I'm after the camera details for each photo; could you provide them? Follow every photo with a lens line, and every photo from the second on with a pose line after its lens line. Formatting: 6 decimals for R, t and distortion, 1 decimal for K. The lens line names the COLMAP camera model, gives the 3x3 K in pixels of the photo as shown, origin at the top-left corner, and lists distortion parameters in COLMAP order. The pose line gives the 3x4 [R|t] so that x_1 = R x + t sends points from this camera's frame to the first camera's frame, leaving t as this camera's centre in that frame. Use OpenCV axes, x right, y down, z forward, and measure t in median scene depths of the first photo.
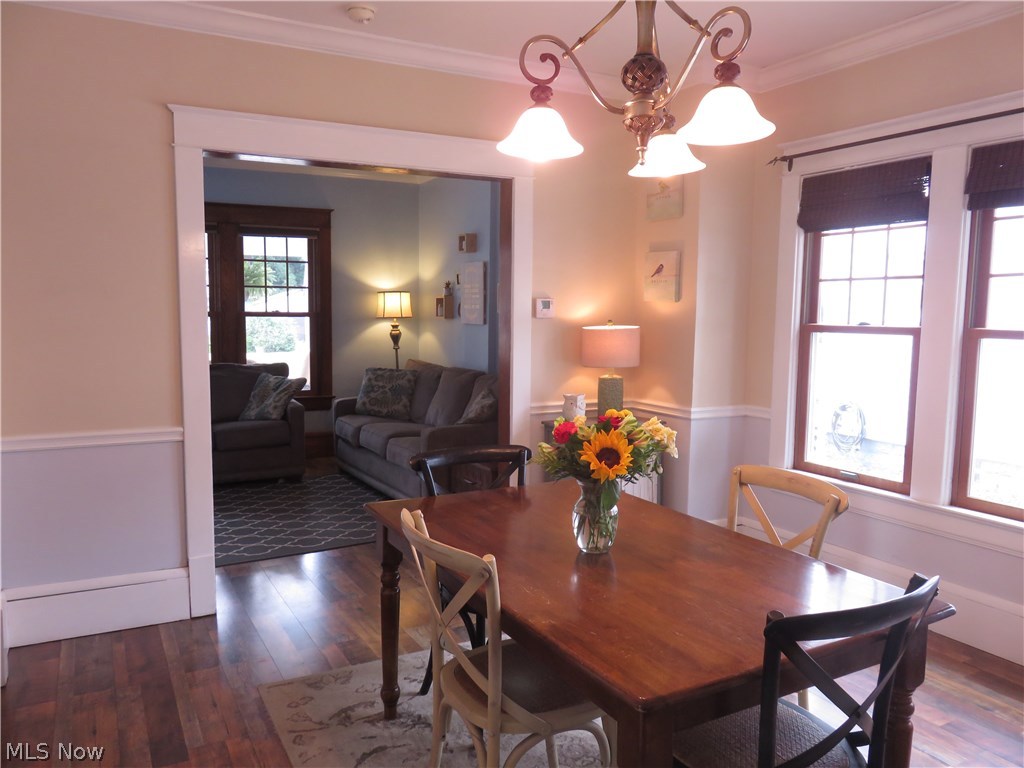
lens RADIAL K [[766.0, 0, 515.0], [0, 766.0, 388.1], [0, 0, 1]] dist [-0.006640, -0.008895]
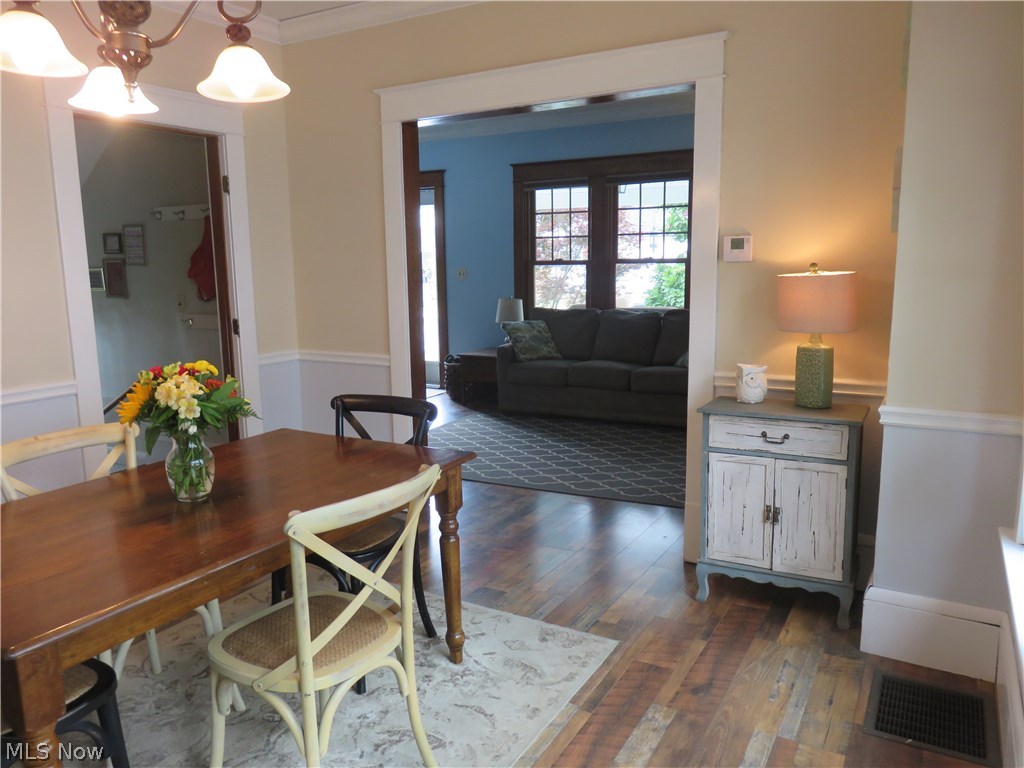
lens RADIAL K [[766.0, 0, 492.1], [0, 766.0, 361.1], [0, 0, 1]] dist [-0.006640, -0.008895]
pose [[0.493807, 0.093290, -0.864553, 0.562859], [-0.064012, 0.995431, 0.070851, -0.030211], [0.867212, 0.020355, 0.497523, 0.396443]]
